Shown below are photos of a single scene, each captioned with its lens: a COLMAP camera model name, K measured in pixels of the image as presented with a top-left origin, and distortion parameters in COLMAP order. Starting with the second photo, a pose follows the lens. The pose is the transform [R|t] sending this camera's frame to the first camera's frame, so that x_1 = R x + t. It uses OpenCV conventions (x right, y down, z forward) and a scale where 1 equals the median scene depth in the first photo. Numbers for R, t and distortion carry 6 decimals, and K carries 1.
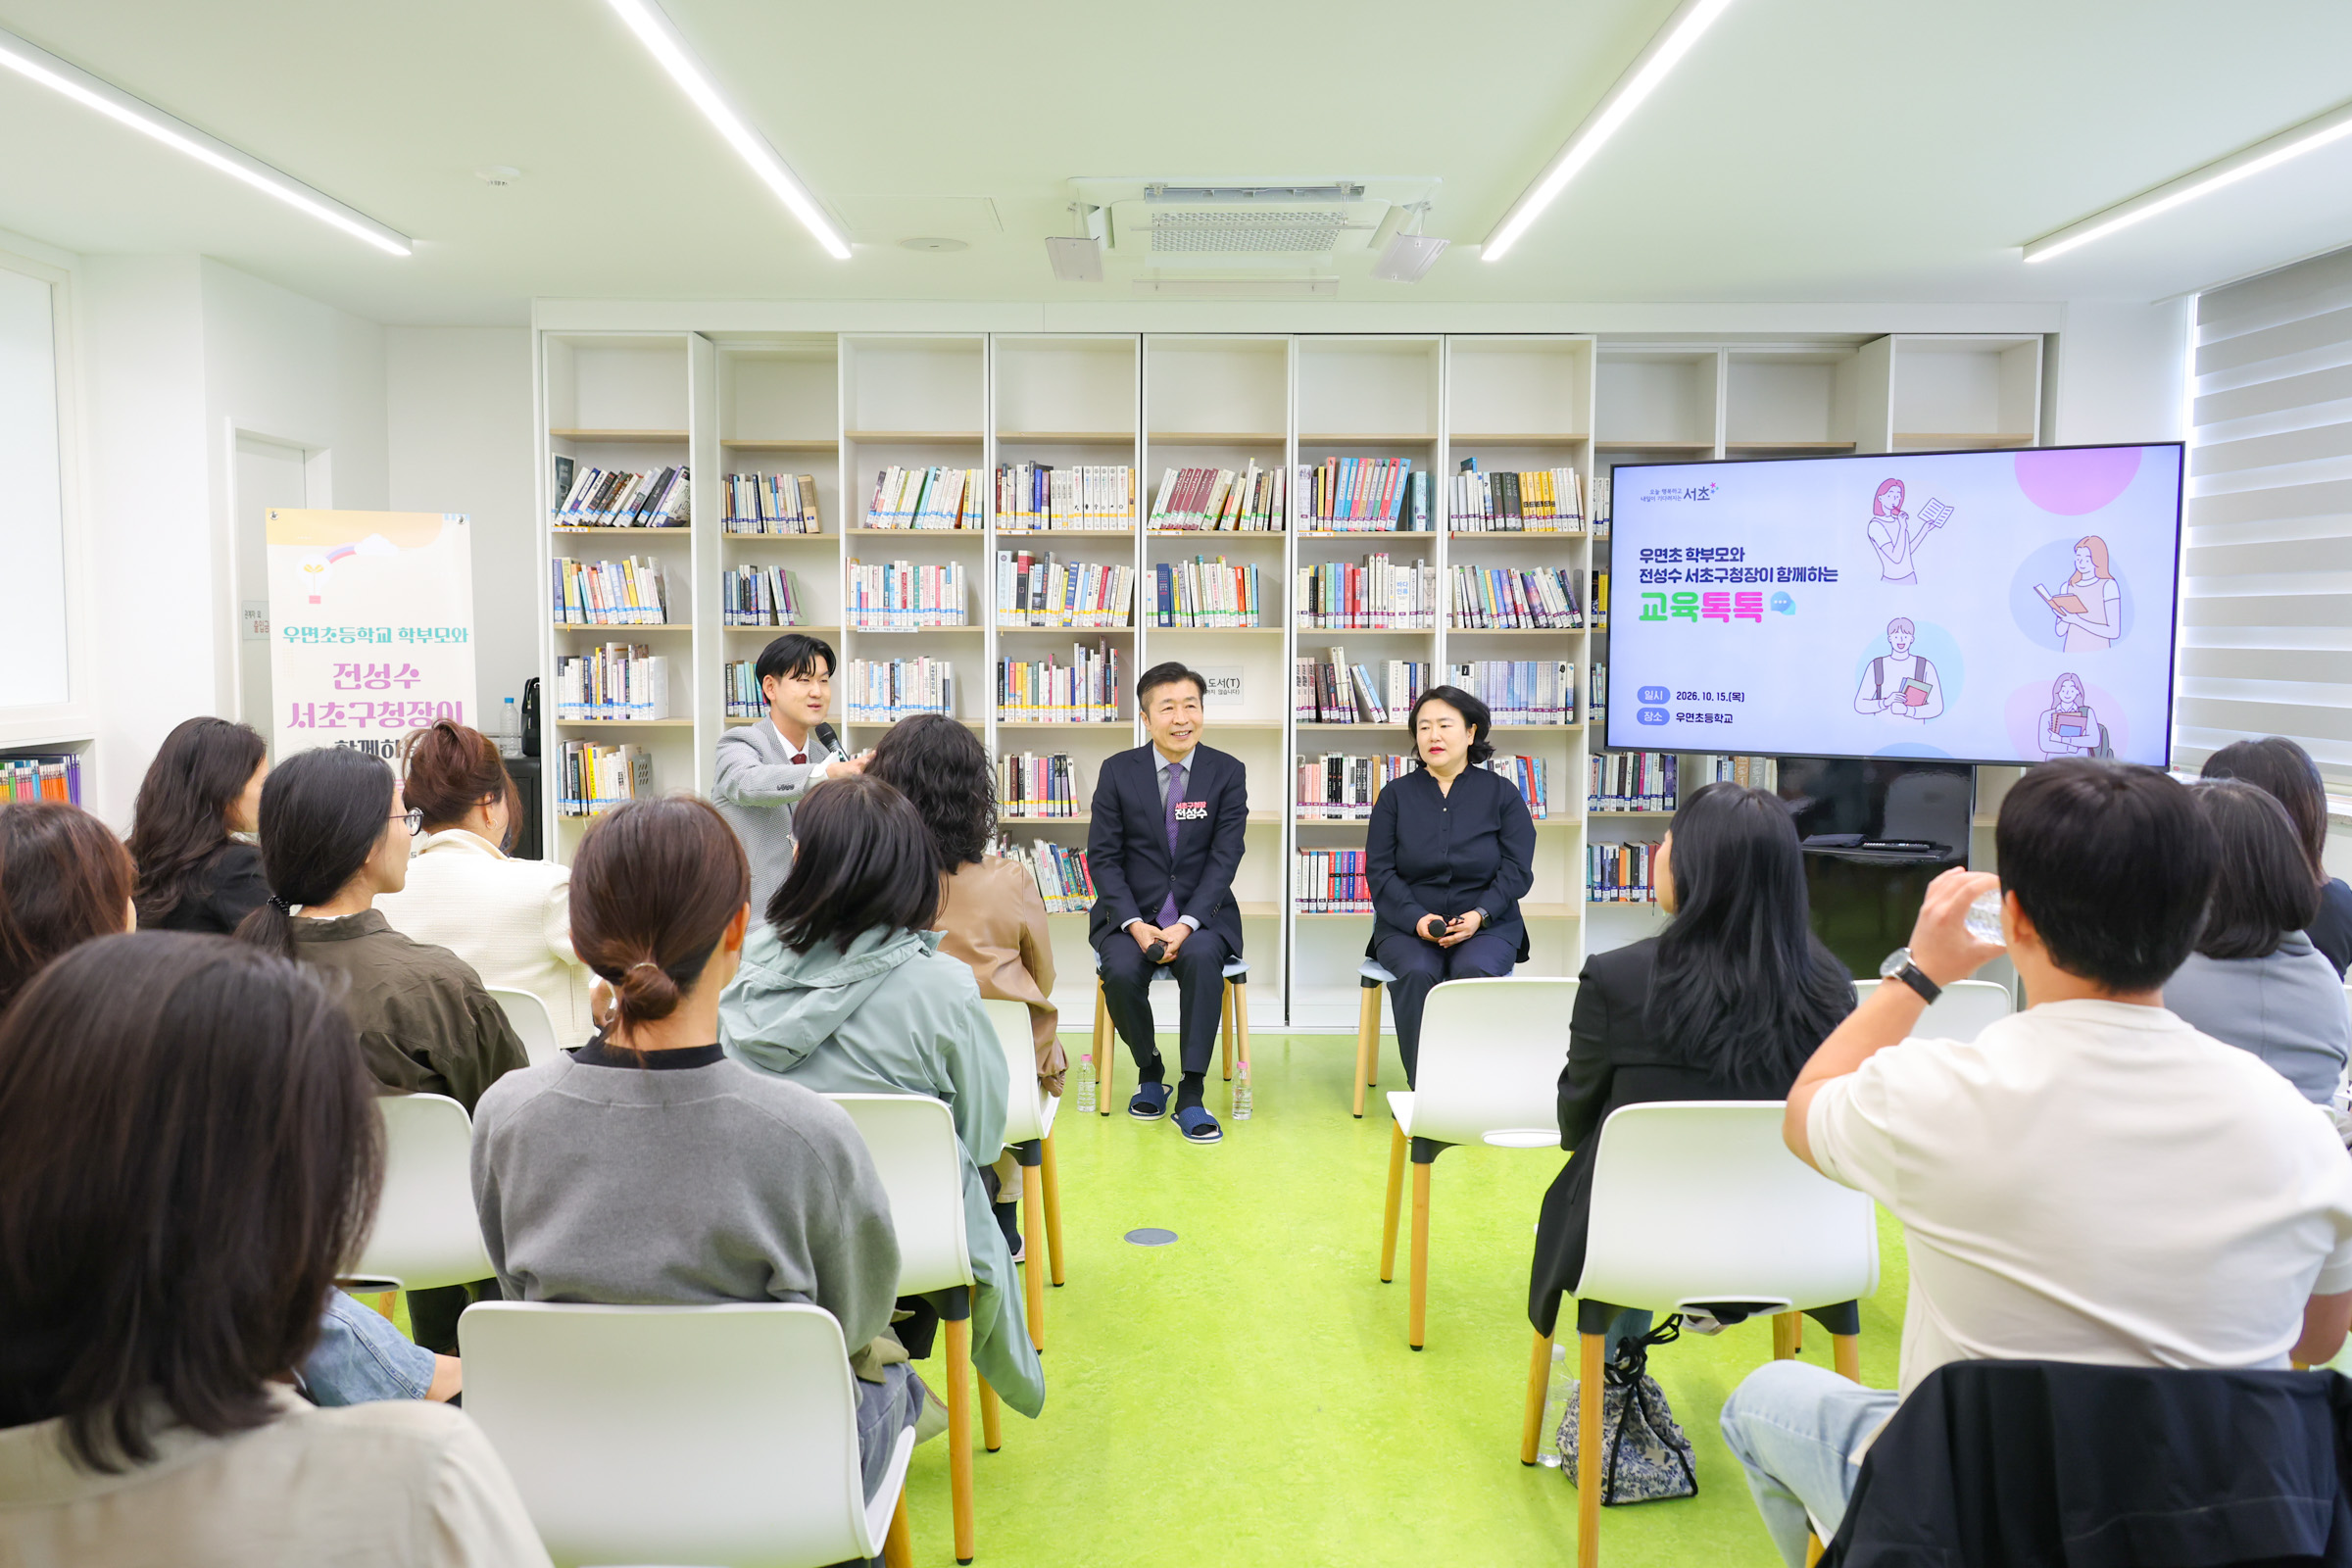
lens RADIAL K [[1898.1, 0, 1159.8], [0, 1898.1, 770.9], [0, 0, 1]] dist [0.023784, -0.008447]
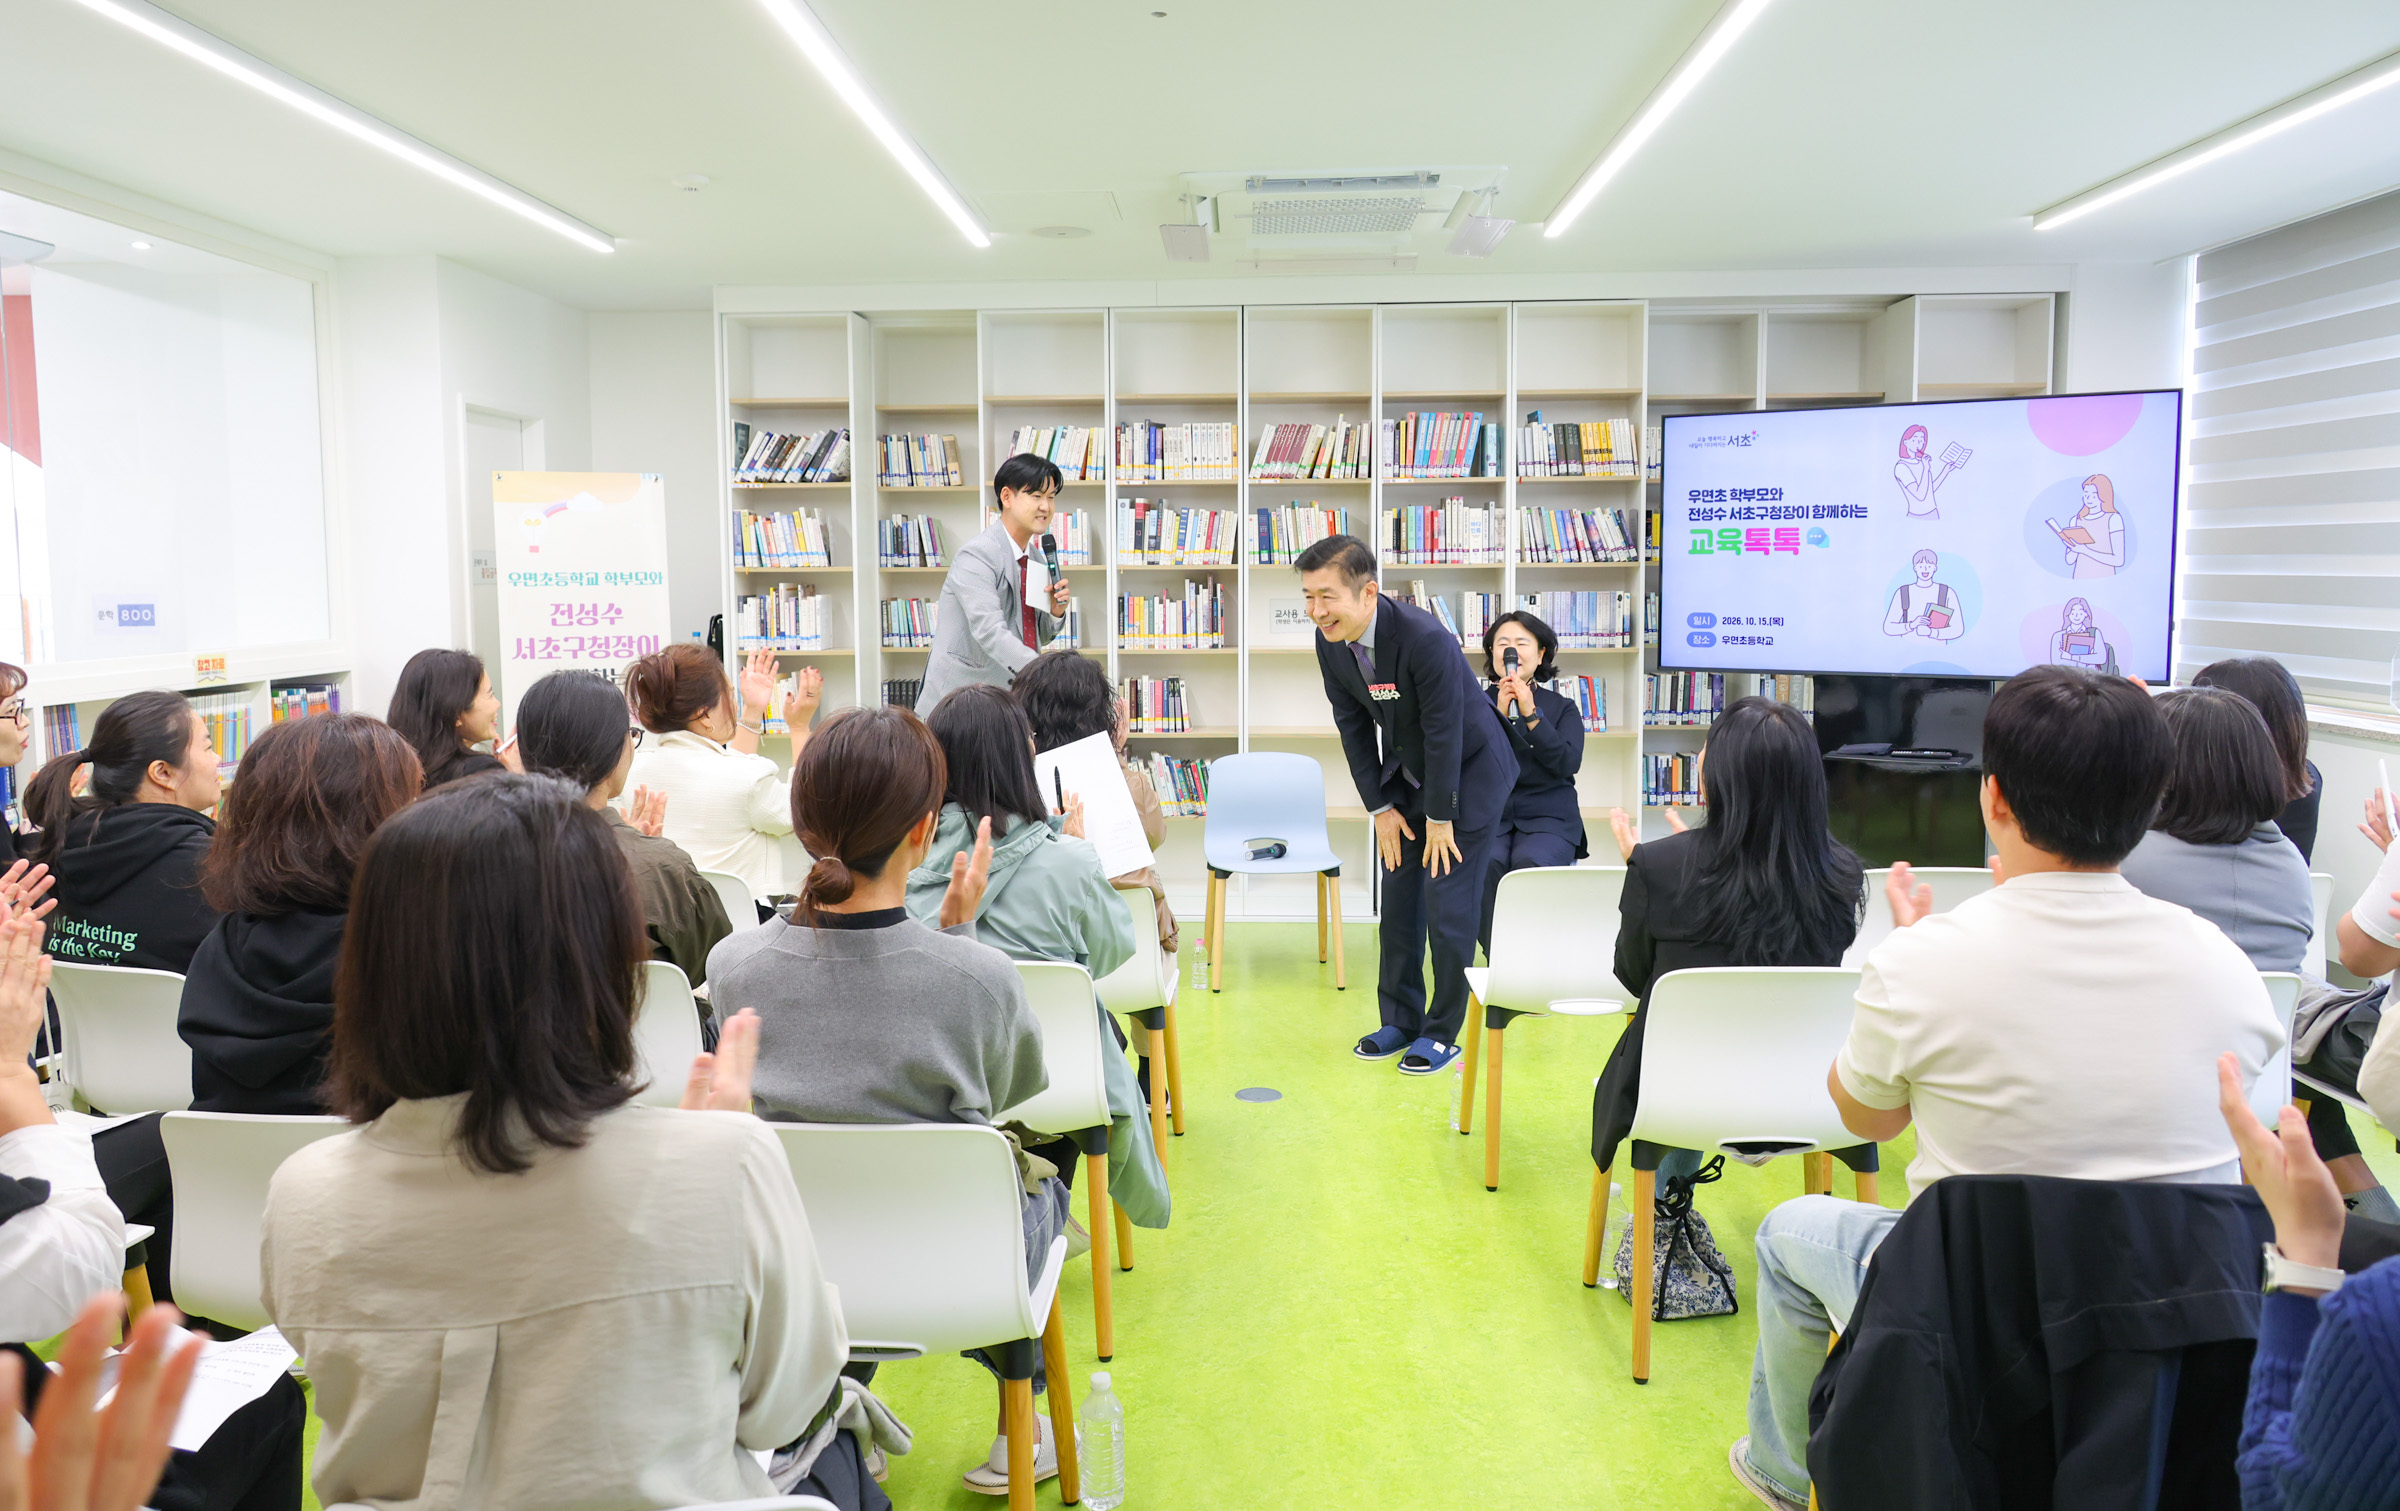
lens RADIAL K [[1704.9, 0, 1174.8], [0, 1704.9, 705.0], [0, 0, 1]] dist [0.004739, 0.003798]
pose [[0.998805, -0.006654, -0.048421, -0.002381], [0.006944, 0.999959, 0.005817, 0.001877], [0.048380, -0.006147, 0.998810, -0.019919]]
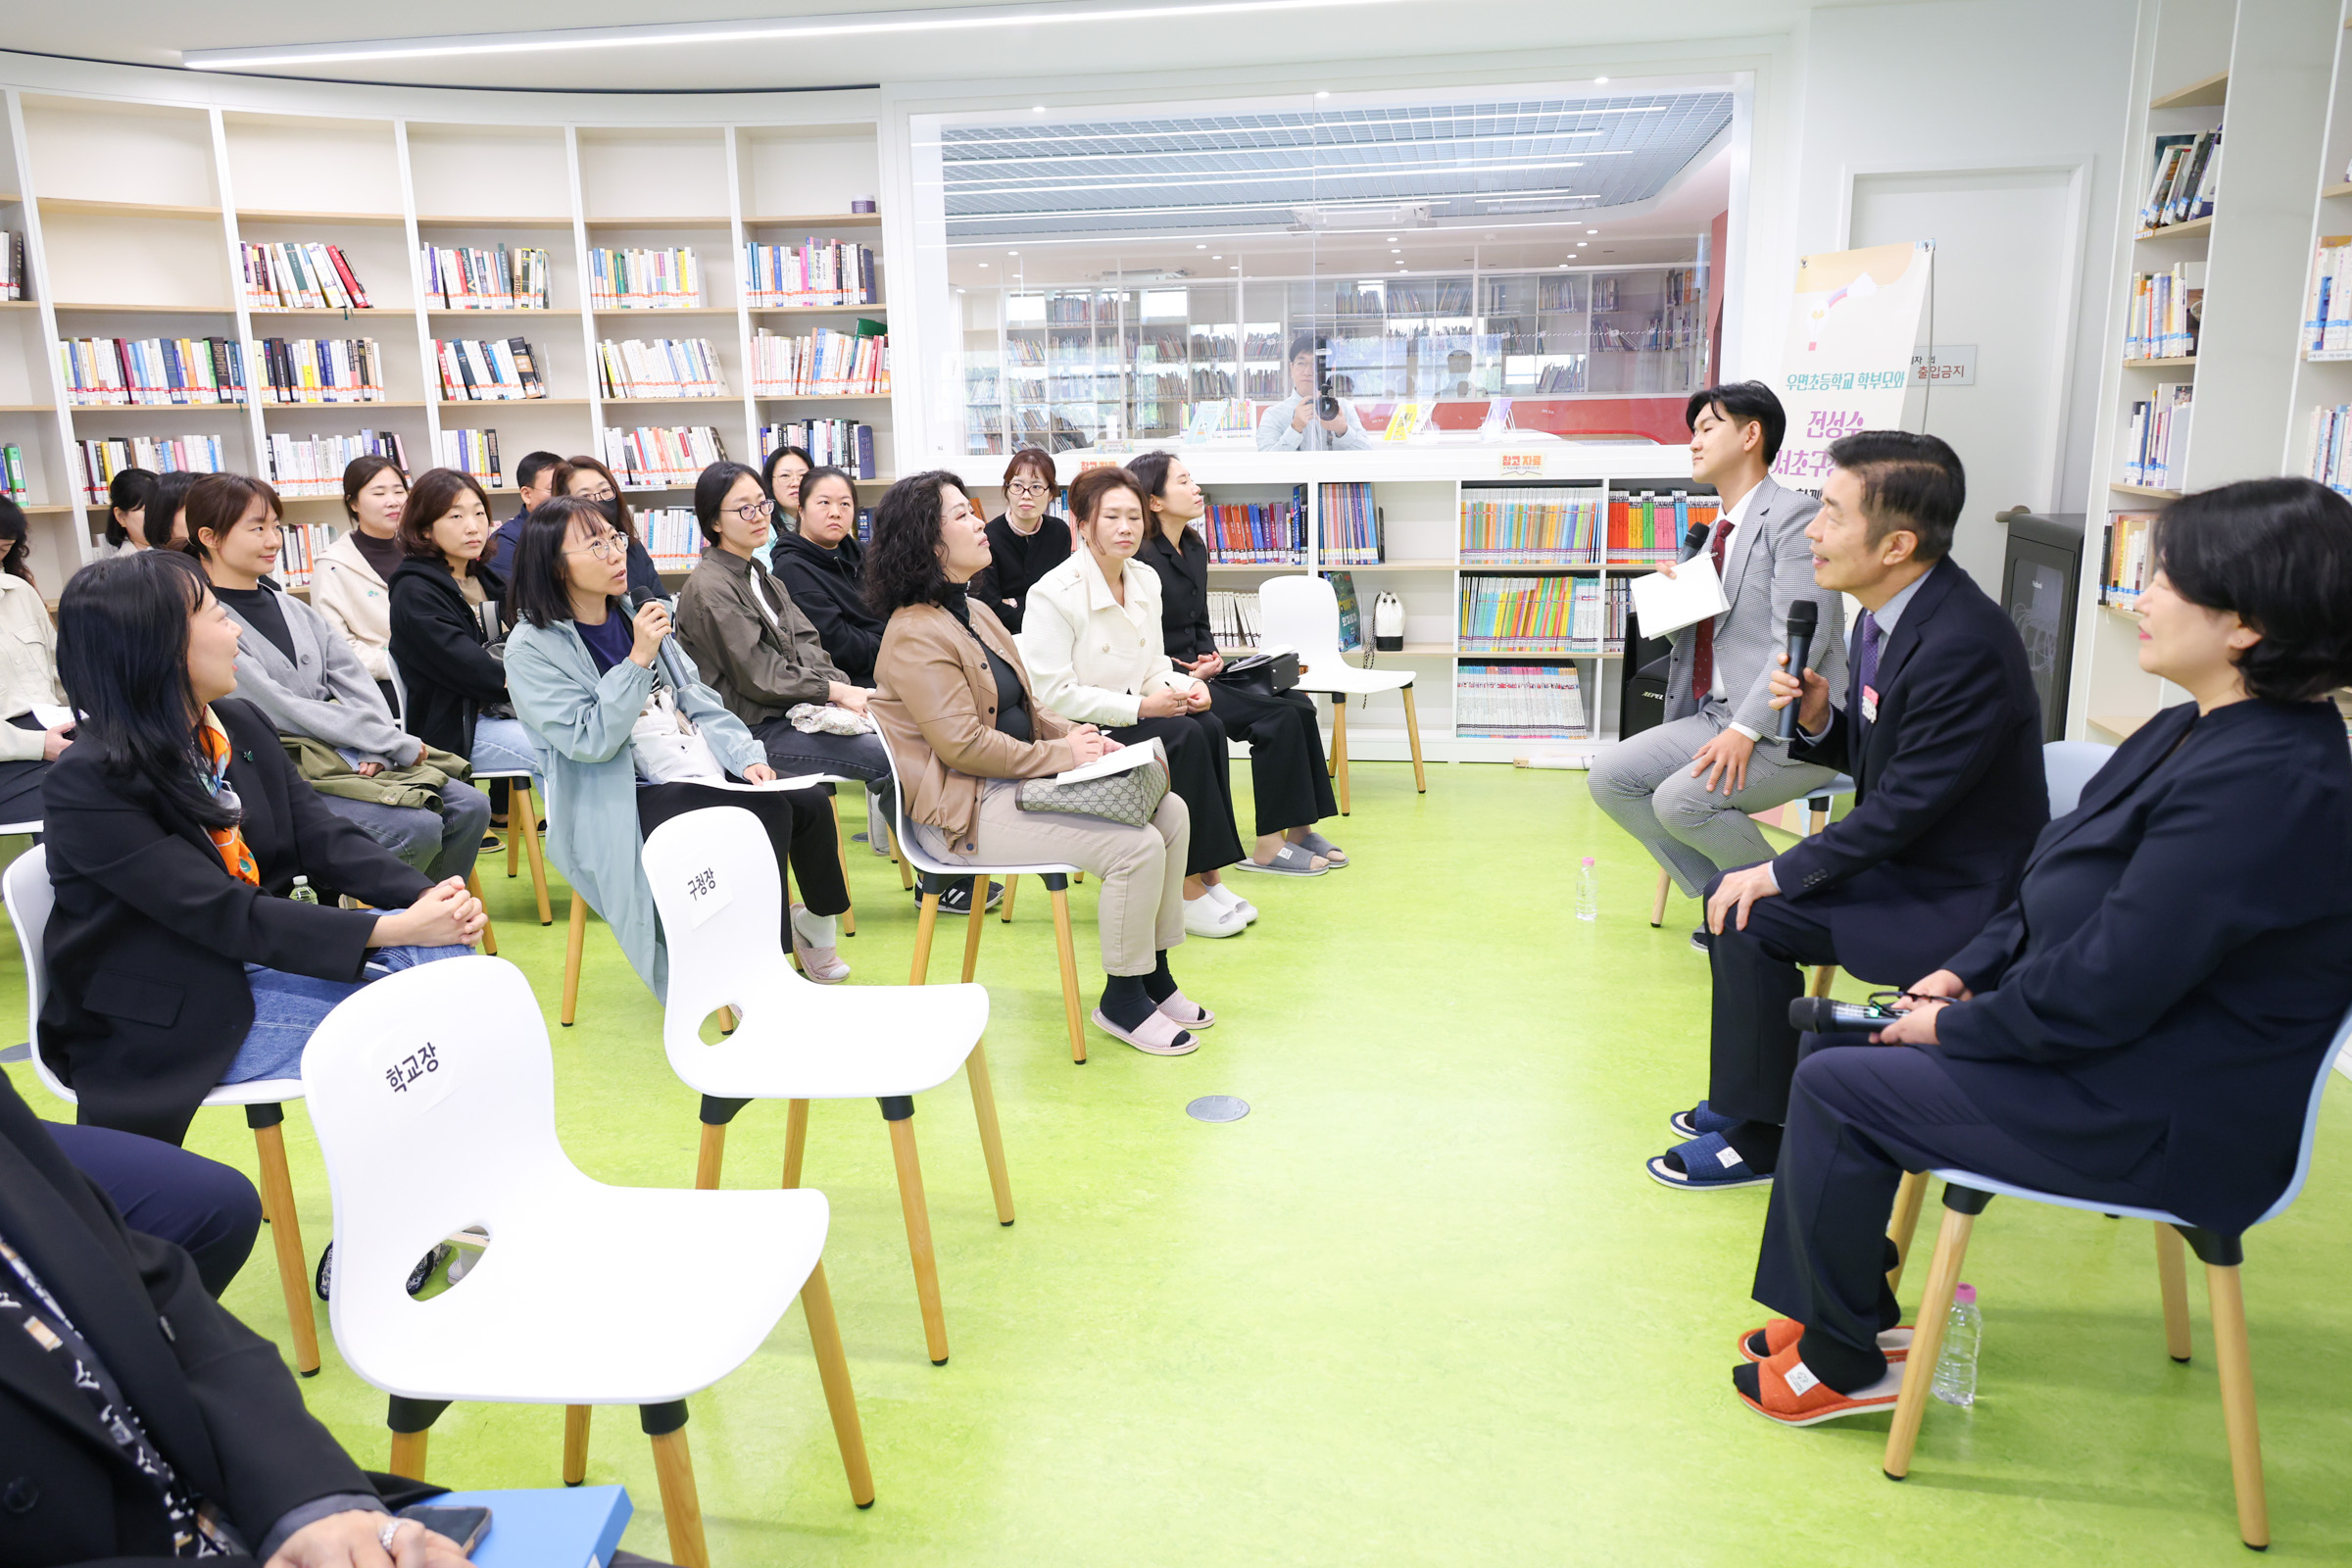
lens RADIAL K [[1648.4, 0, 1176.0], [0, 1648.4, 784.0], [0, 0, 1]] dist [0.004279, -0.003010]
pose [[-0.159642, 0.219695, -0.962418, 0.450548], [-0.057590, 0.971188, 0.231250, -0.042291], [0.985494, 0.092343, -0.142390, 0.726982]]
